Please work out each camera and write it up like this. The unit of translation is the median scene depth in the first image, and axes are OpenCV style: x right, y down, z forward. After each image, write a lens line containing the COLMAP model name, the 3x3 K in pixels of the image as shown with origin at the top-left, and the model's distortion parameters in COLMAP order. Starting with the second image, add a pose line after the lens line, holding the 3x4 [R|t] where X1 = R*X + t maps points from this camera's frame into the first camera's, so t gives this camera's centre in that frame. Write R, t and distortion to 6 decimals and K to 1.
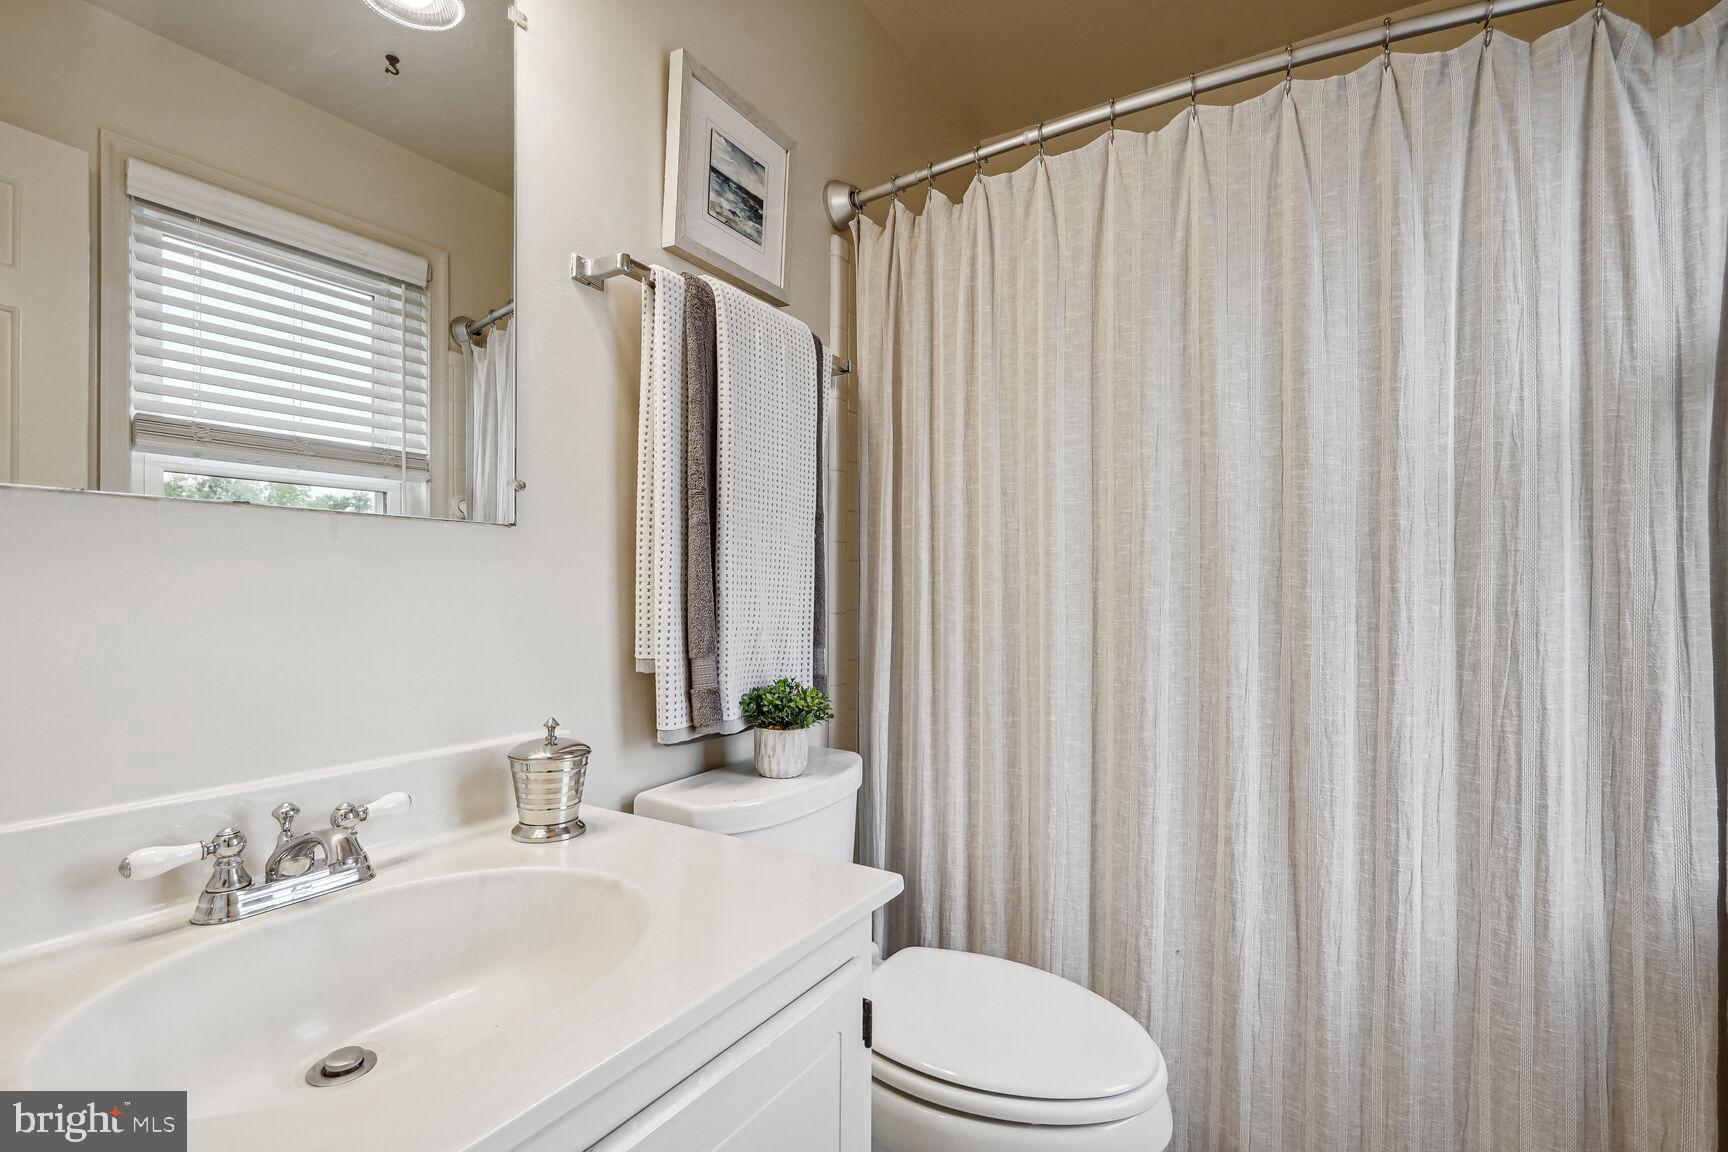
lens RADIAL K [[807.1, 0, 867.0], [0, 807.1, 579.4], [0, 0, 1]] dist [-0.002631, 0.000735]
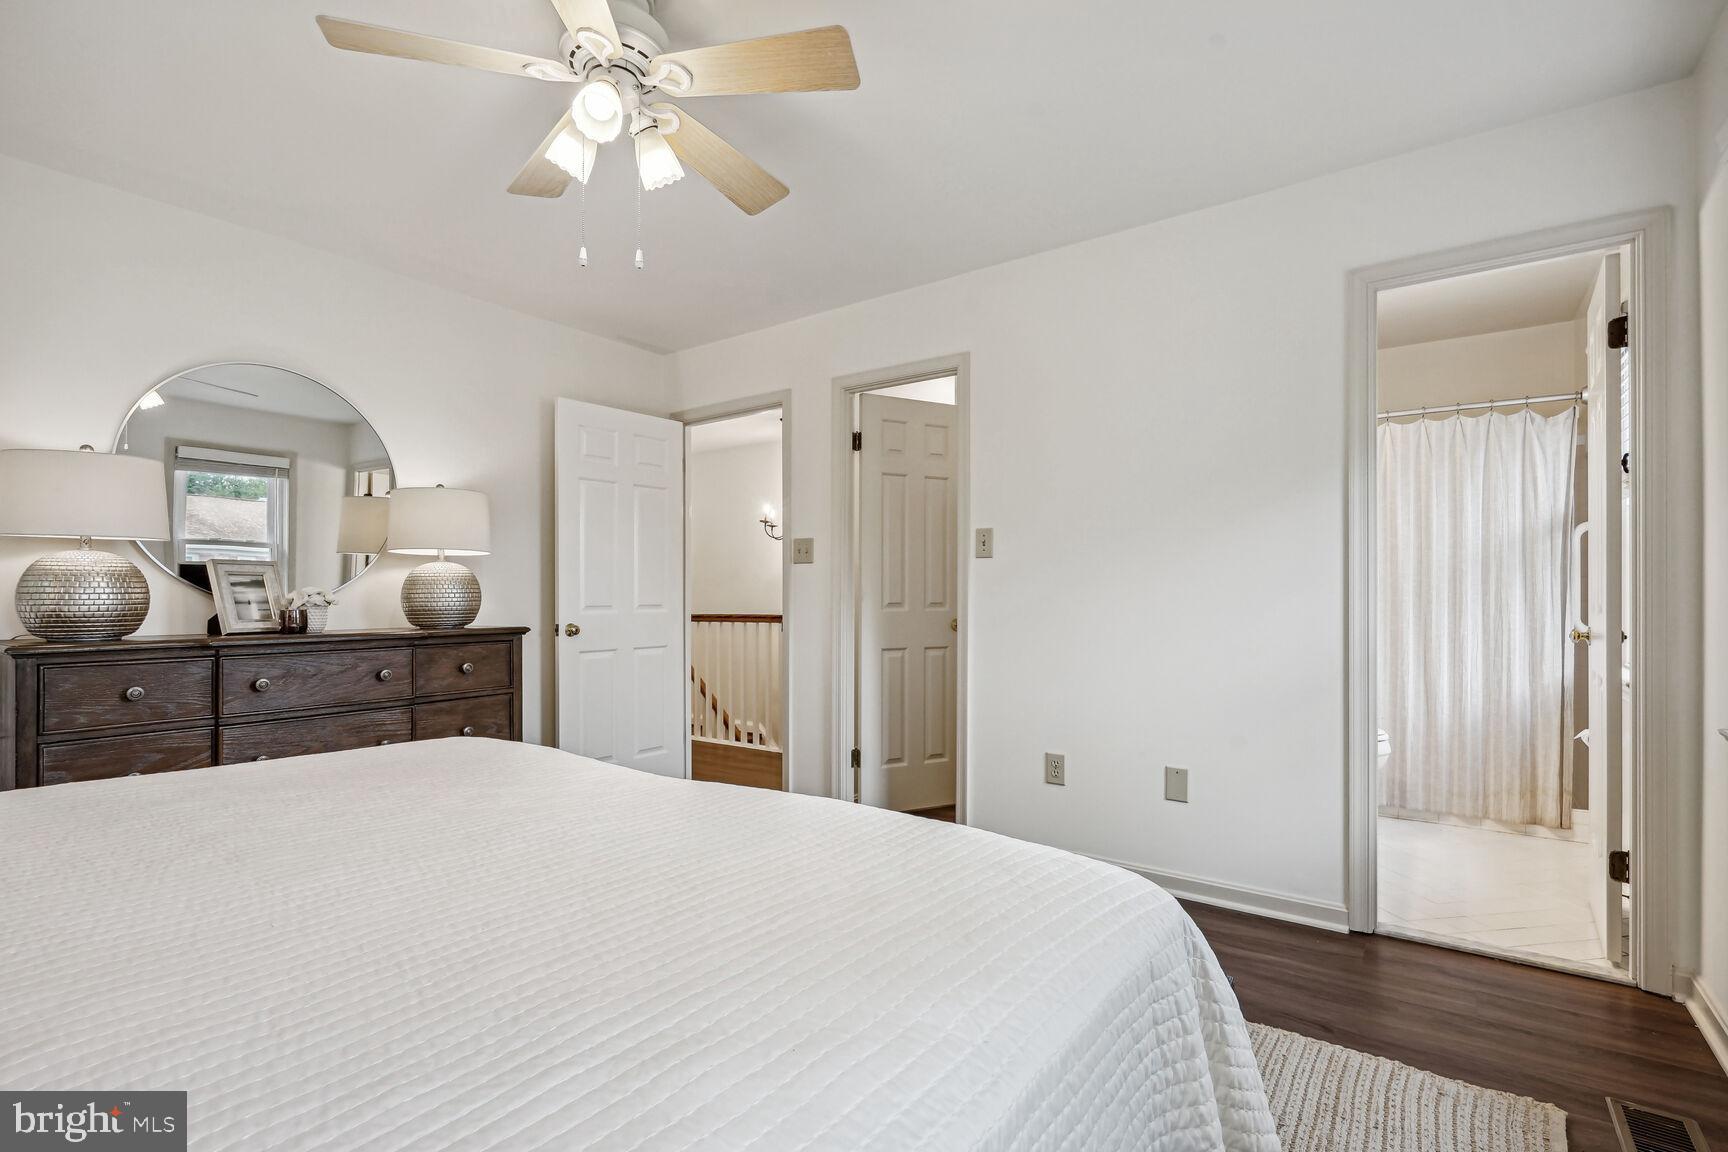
lens RADIAL K [[807.1, 0, 860.2], [0, 807.1, 584.4], [0, 0, 1]] dist [-0.002631, 0.000735]
pose [[0.999125, -0.000196, -0.041826, -1.511385], [0.000074, 0.999996, -0.002912, -0.001819], [0.041827, 0.002906, 0.999121, -2.172184]]
